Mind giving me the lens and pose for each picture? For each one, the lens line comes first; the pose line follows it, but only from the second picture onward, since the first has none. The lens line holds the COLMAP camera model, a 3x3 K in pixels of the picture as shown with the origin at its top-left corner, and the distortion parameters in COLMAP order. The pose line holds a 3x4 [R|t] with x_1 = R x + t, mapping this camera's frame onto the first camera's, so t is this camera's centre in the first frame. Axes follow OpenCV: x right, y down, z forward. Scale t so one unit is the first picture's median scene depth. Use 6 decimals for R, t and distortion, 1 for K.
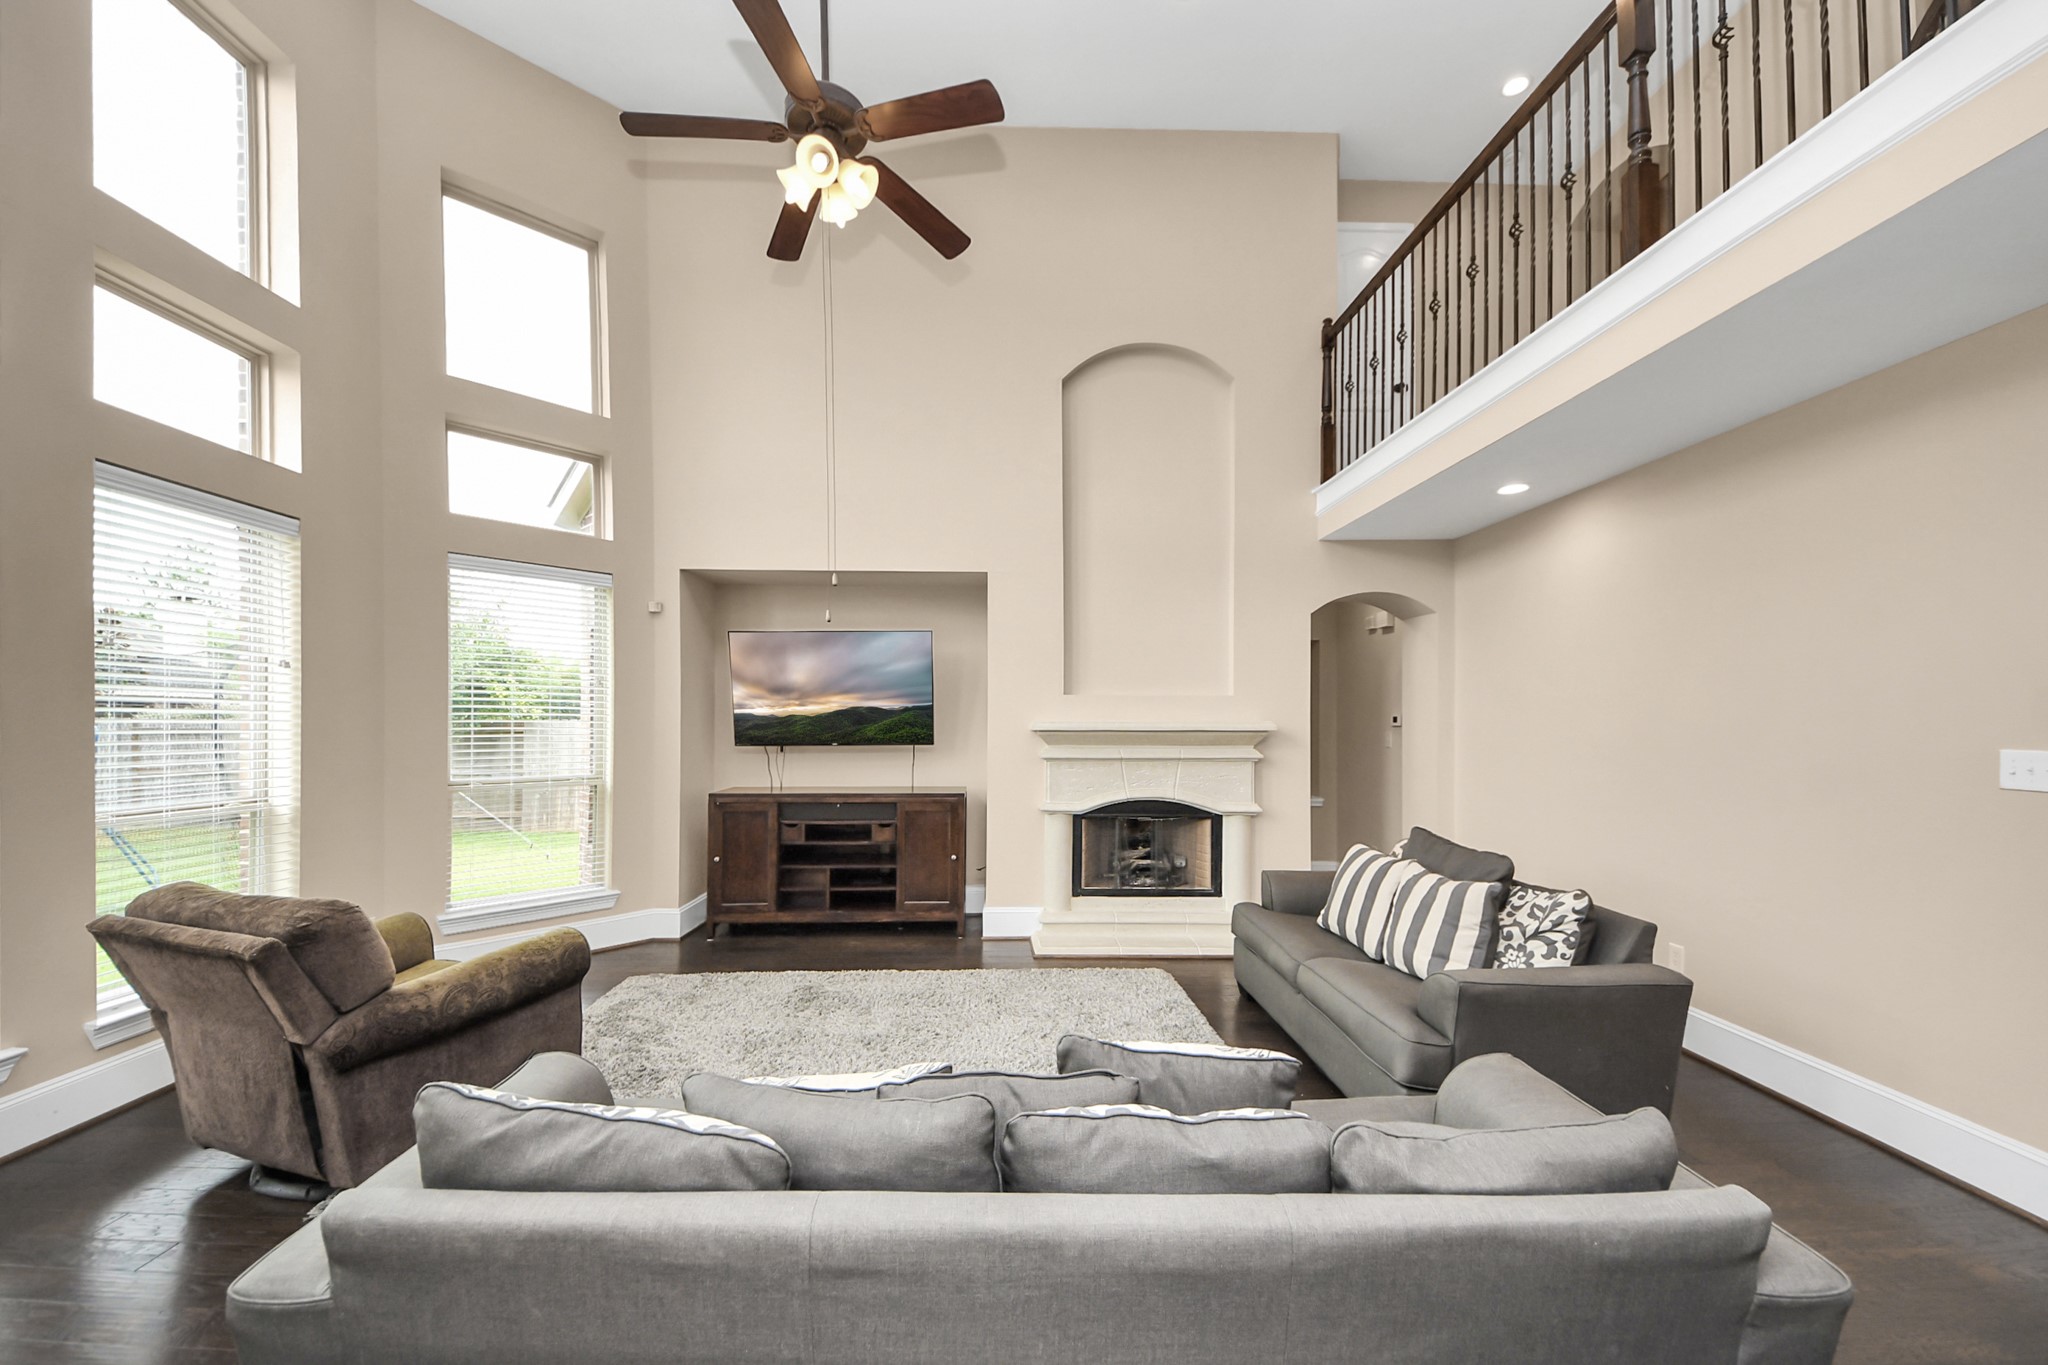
lens RADIAL K [[706.5, 0, 1014.7], [0, 706.5, 721.0], [0, 0, 1]] dist [0.001988, -0.010868]
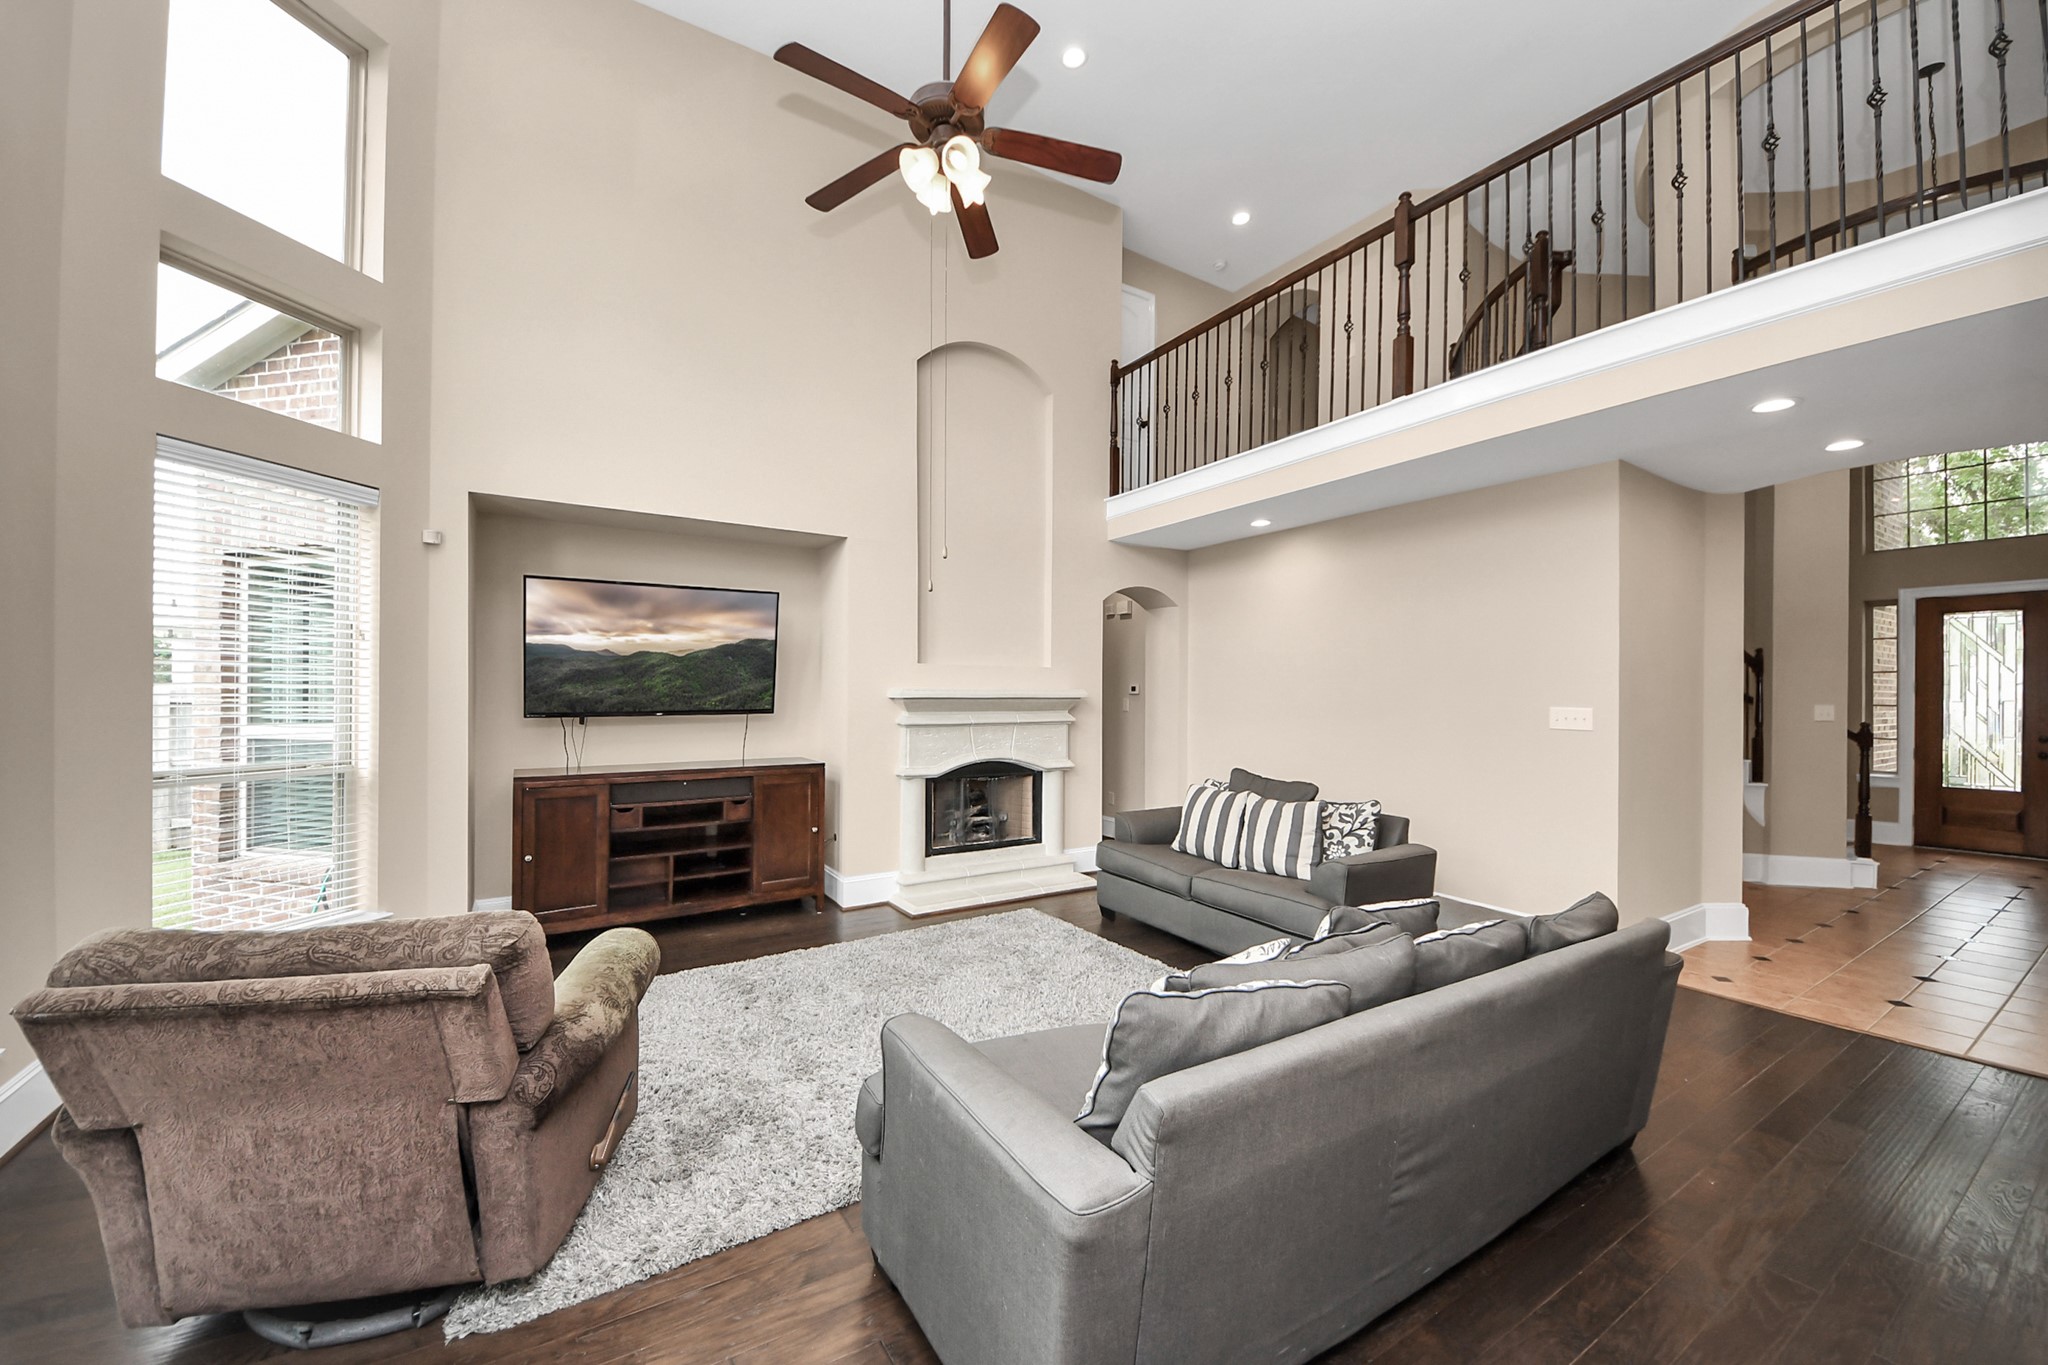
lens RADIAL K [[713.4, 0, 1016.2], [0, 713.4, 682.9], [0, 0, 1]] dist [0.019477, -0.011670]
pose [[0.869862, 0.008325, 0.493225, -0.334054], [-0.003689, 0.999939, -0.010371, 0.001411], [-0.493281, 0.007202, 0.869840, 0.011629]]
